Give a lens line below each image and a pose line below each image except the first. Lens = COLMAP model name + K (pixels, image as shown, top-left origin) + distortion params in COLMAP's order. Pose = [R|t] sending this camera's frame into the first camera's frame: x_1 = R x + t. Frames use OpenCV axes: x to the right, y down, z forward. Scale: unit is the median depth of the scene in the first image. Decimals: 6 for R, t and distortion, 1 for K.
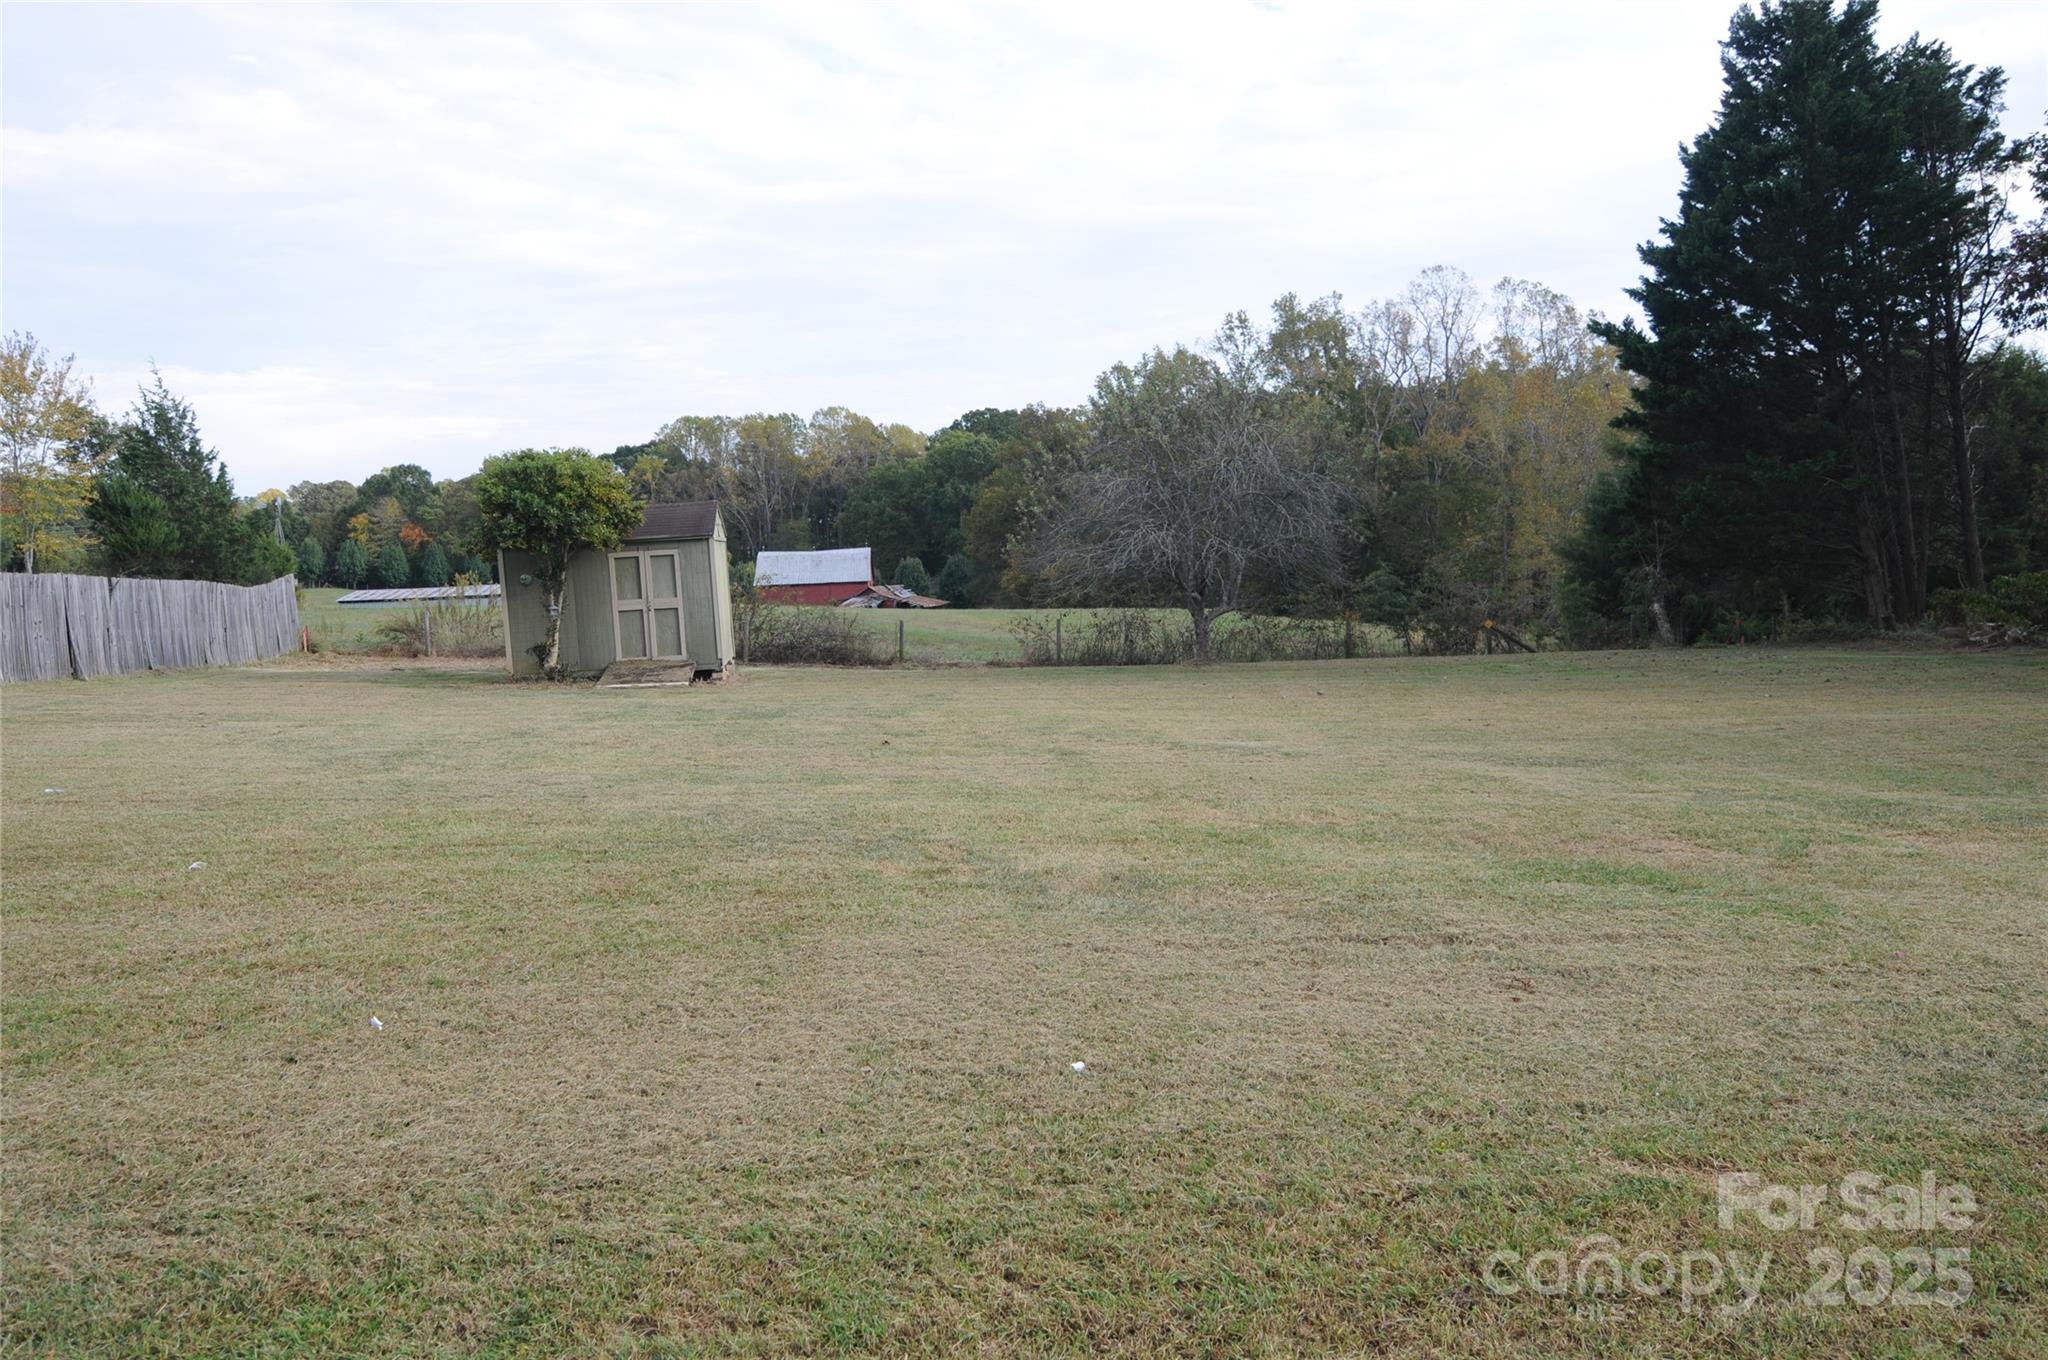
lens RADIAL K [[1530.4, 0, 1016.2], [0, 1530.4, 693.2], [0, 0, 1]] dist [-0.016020, -0.006188]
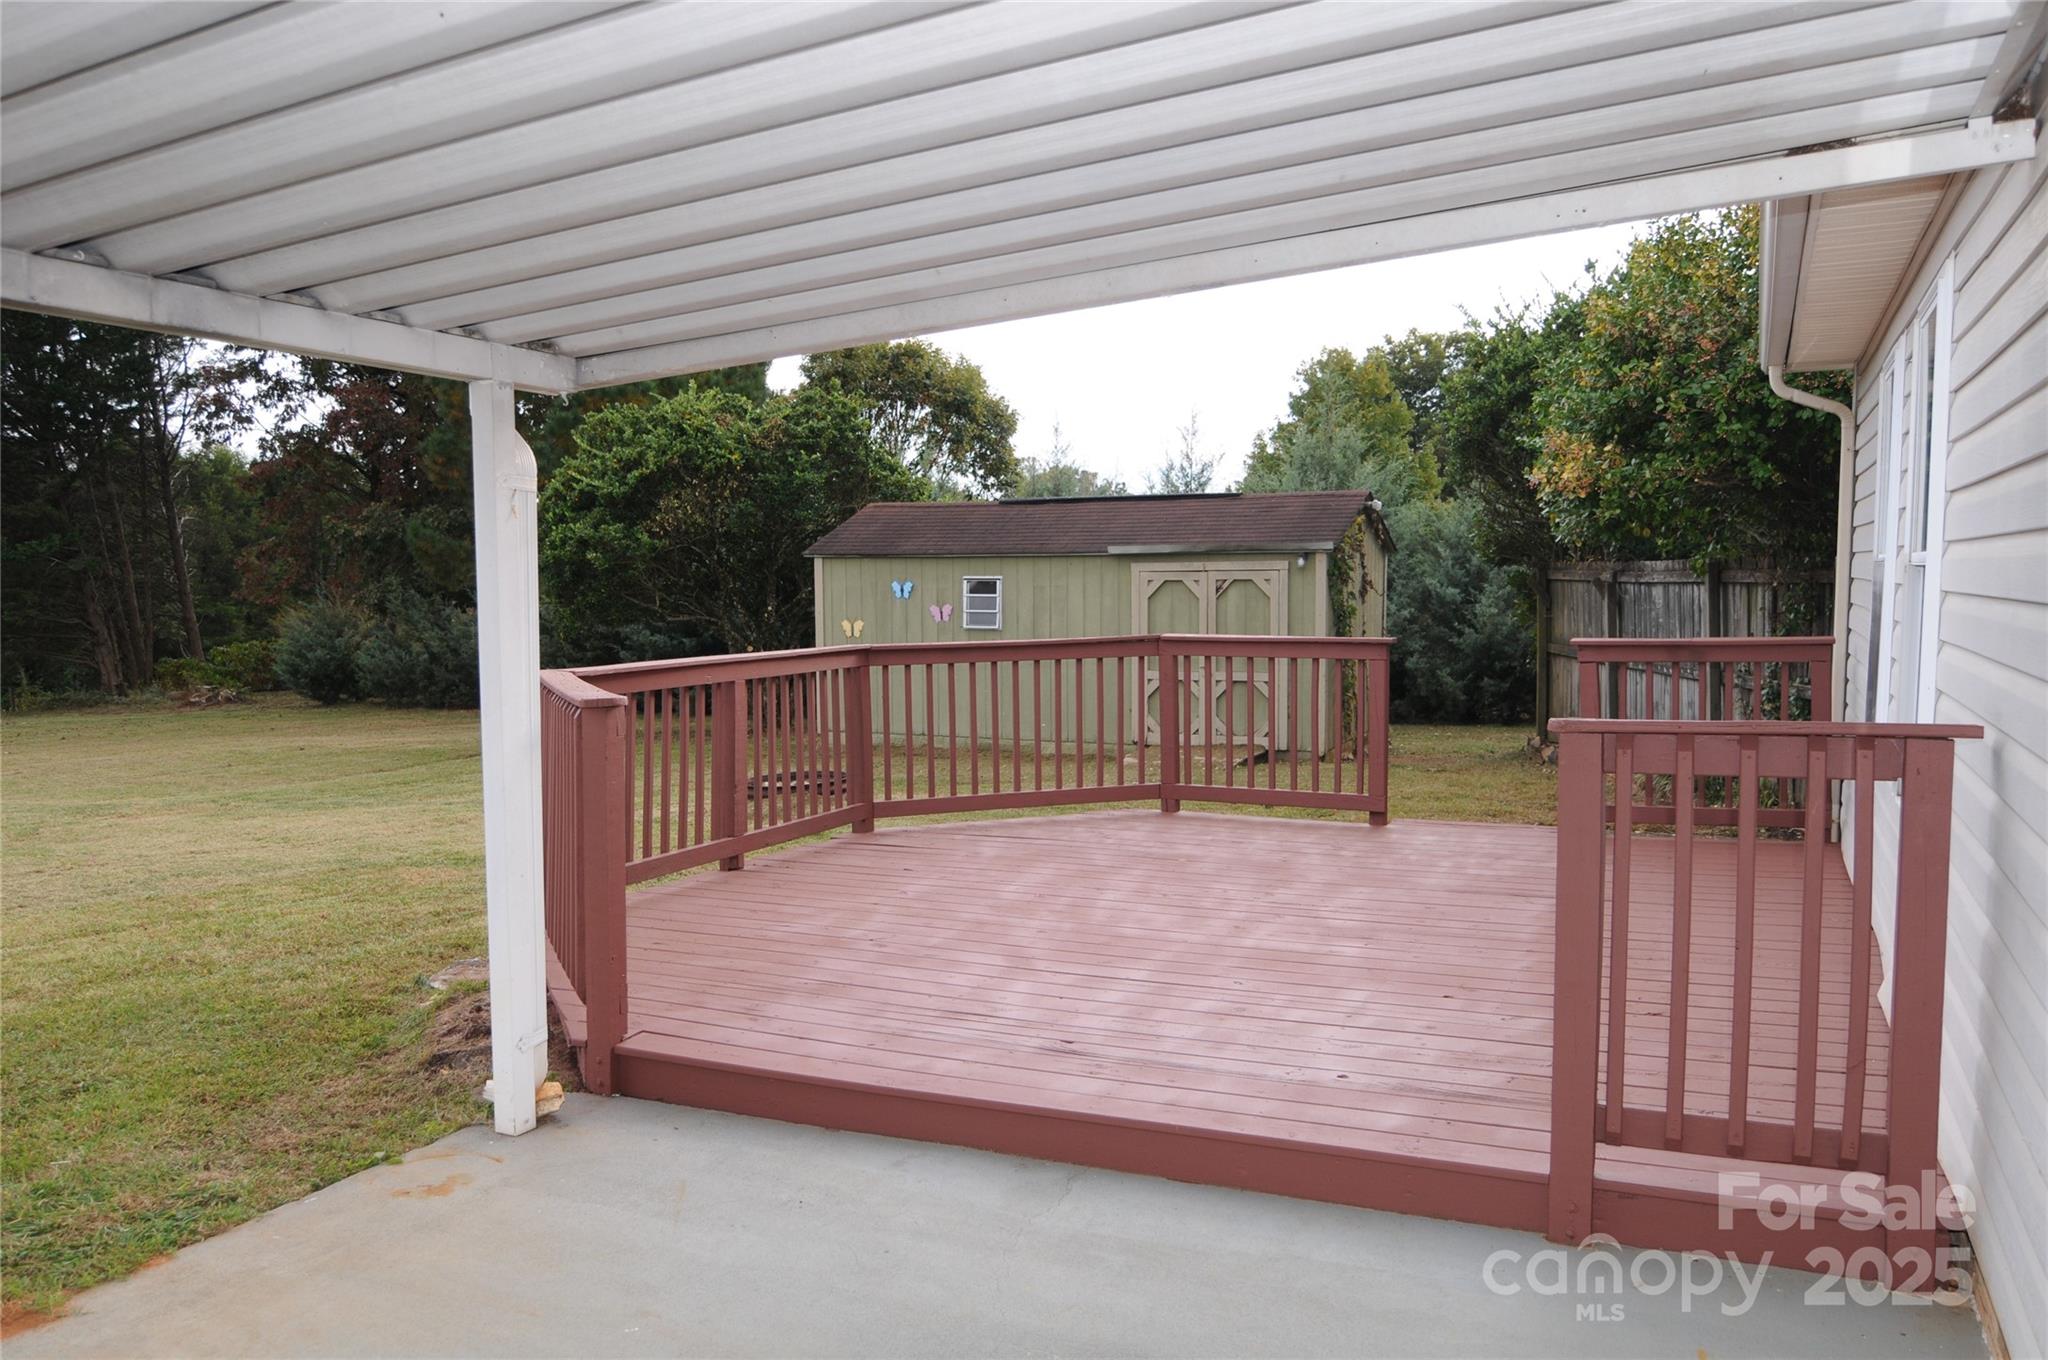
lens RADIAL K [[1530.4, 0, 1015.5], [0, 1530.4, 700.5], [0, 0, 1]] dist [-0.016020, -0.006188]
pose [[0.502664, -0.042709, 0.863427, -0.058935], [0.080434, 0.996757, 0.002477, 0.011337], [-0.860732, 0.068203, 0.504469, -0.124079]]
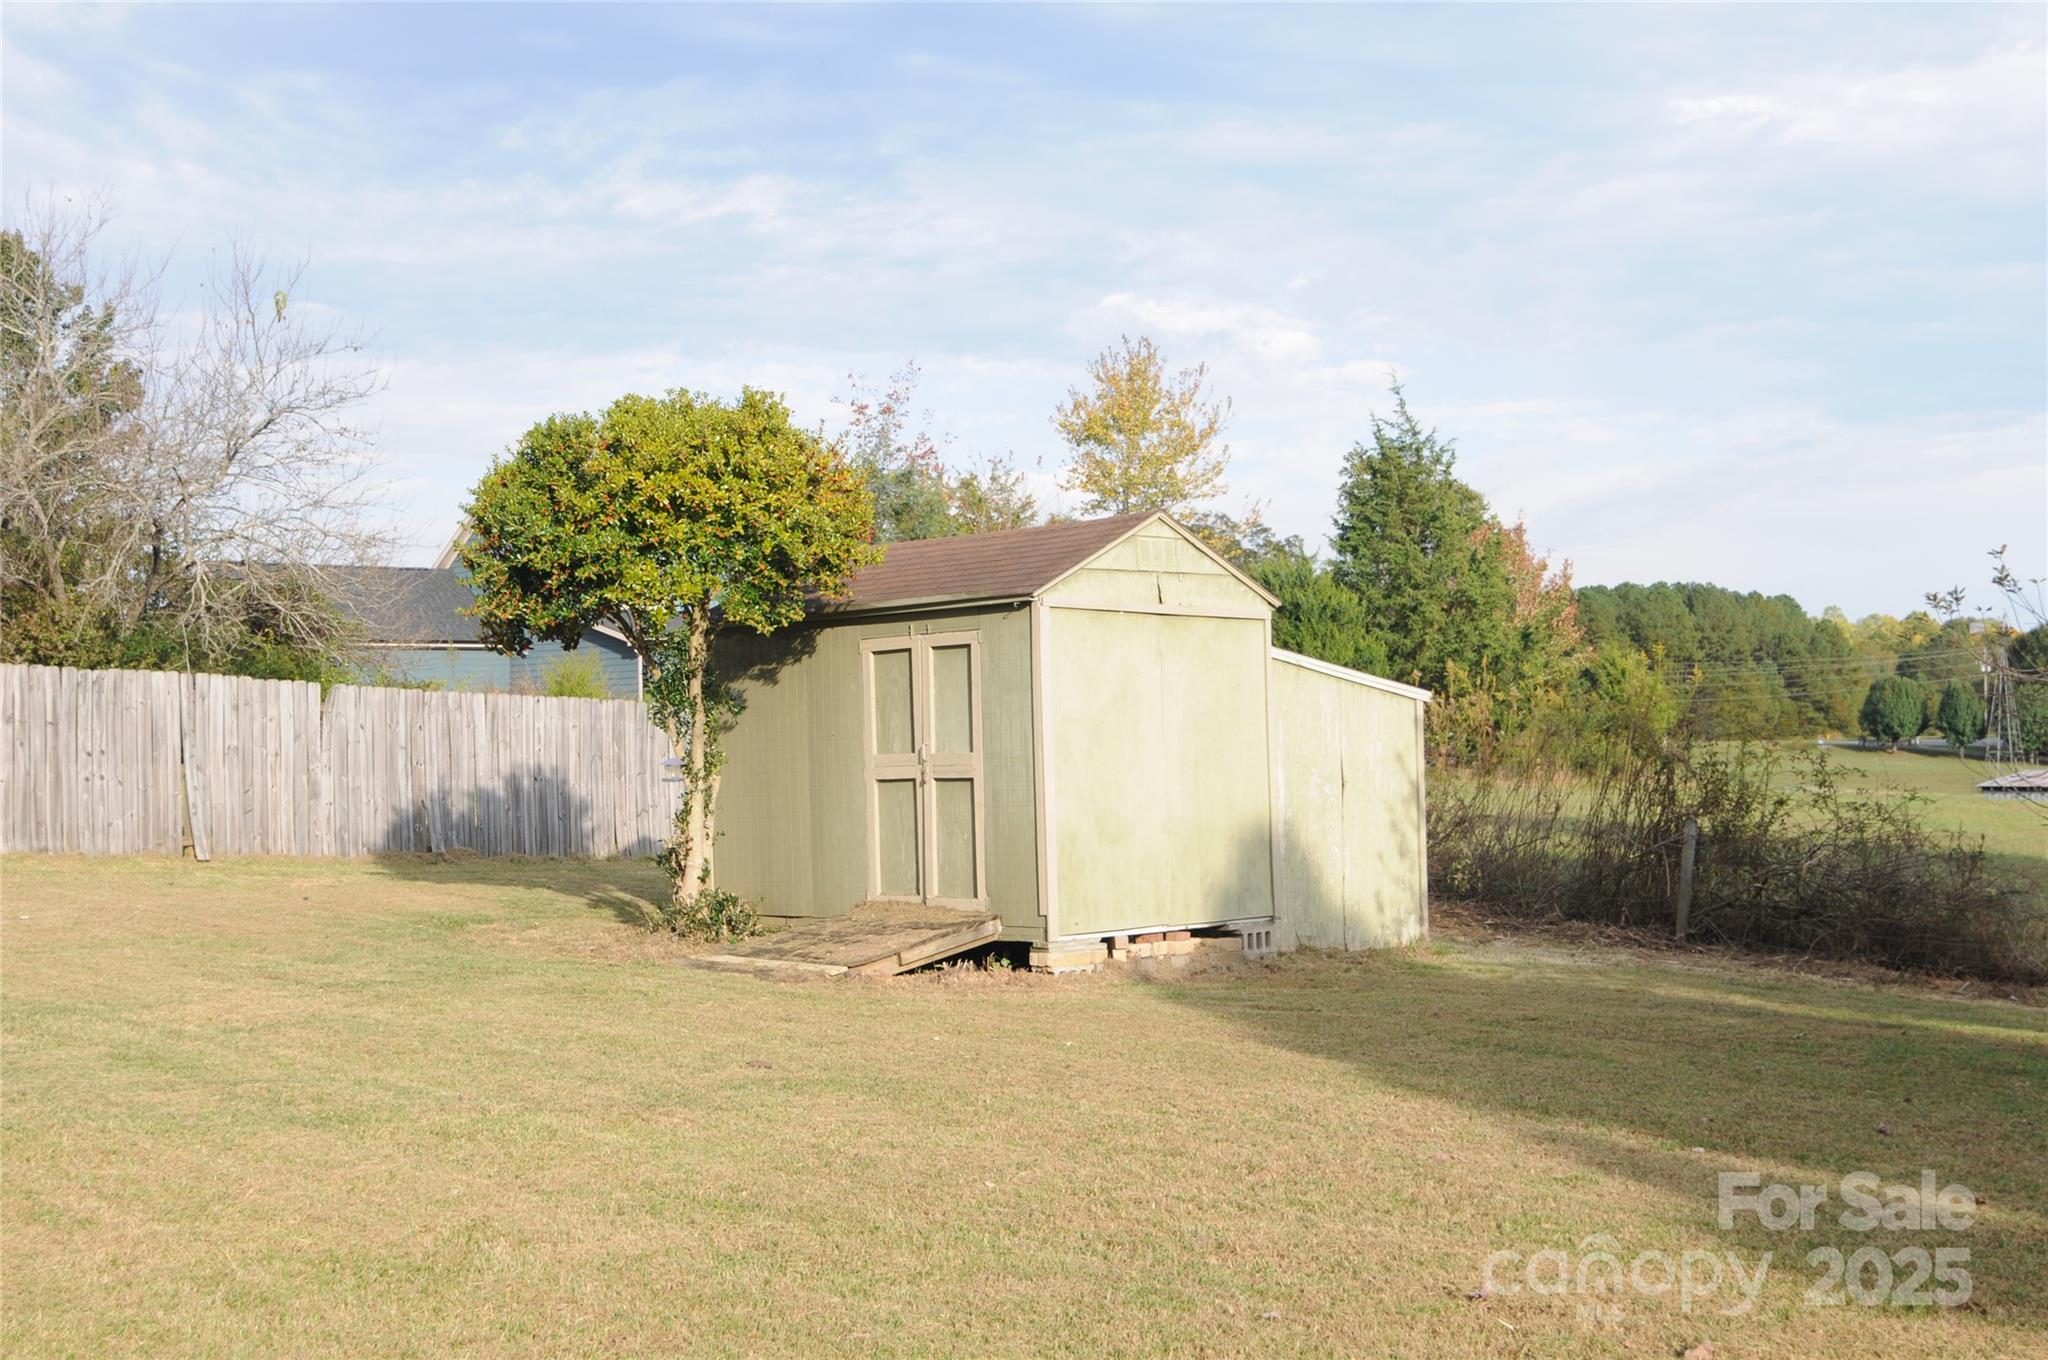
lens RADIAL K [[2565.6, 0, 1023.5], [0, 2565.6, 680.2], [0, 0, 1]] dist [0.000227, 0.000000]
pose [[0.653953, 0.006614, -0.756506, 0.078616], [-0.086232, 0.994096, -0.065852, -0.010634], [0.751604, 0.108299, 0.650663, 0.160624]]
